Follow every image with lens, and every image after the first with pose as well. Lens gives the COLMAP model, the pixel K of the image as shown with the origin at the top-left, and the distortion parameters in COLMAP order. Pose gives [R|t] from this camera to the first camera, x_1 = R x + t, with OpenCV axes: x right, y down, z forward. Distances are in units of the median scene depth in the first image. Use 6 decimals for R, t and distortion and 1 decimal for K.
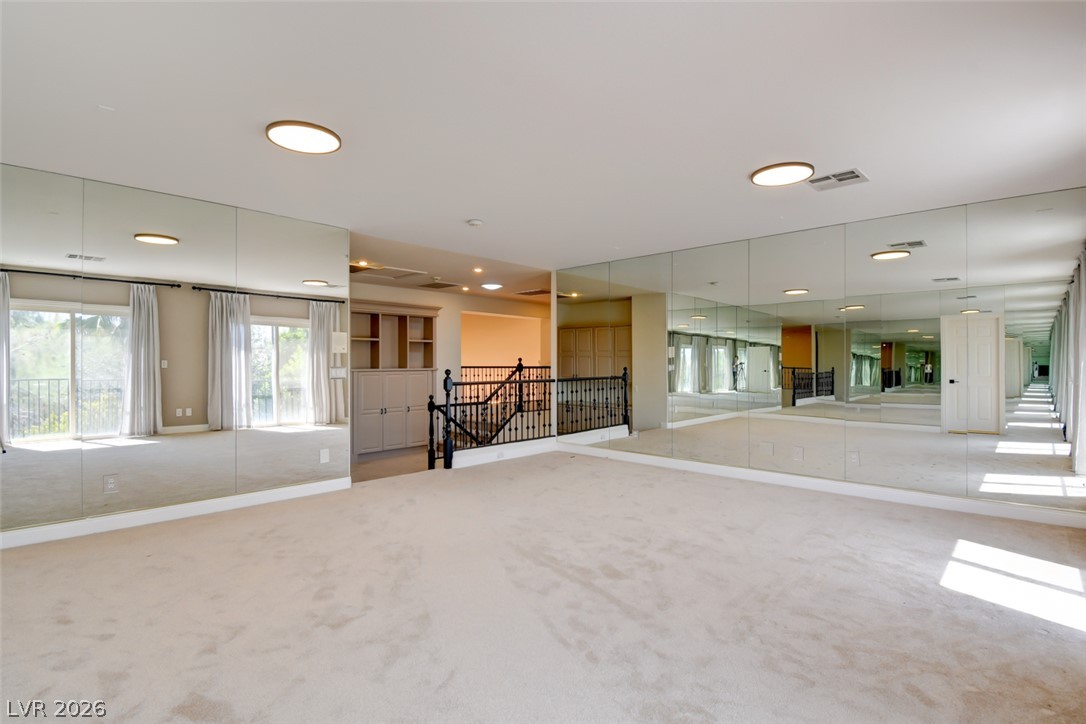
lens RADIAL K [[533.4, 0, 543.0], [0, 533.4, 362.0], [0, 0, 1]] dist [-0.003029, -0.000305]
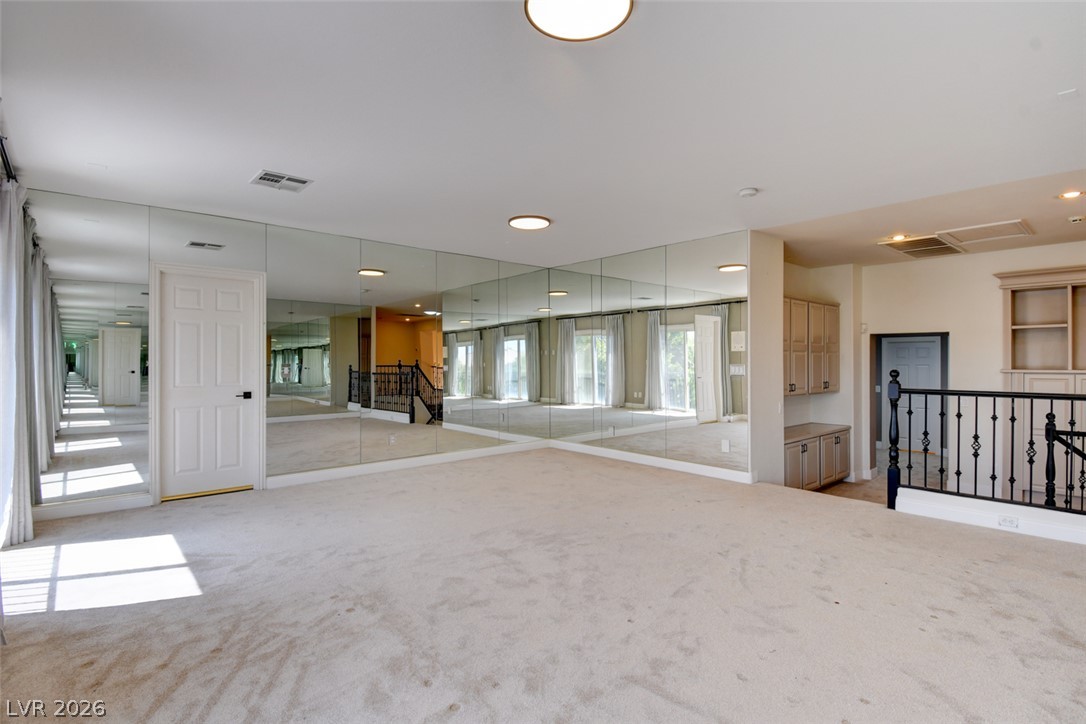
lens RADIAL K [[533.4, 0, 543.0], [0, 533.4, 362.0], [0, 0, 1]] dist [-0.003029, -0.000305]
pose [[-0.122109, 0.001789, -0.992515, 0.865603], [0.005522, 0.999984, 0.001124, -0.000253], [0.992501, -0.005343, -0.122117, 0.925150]]
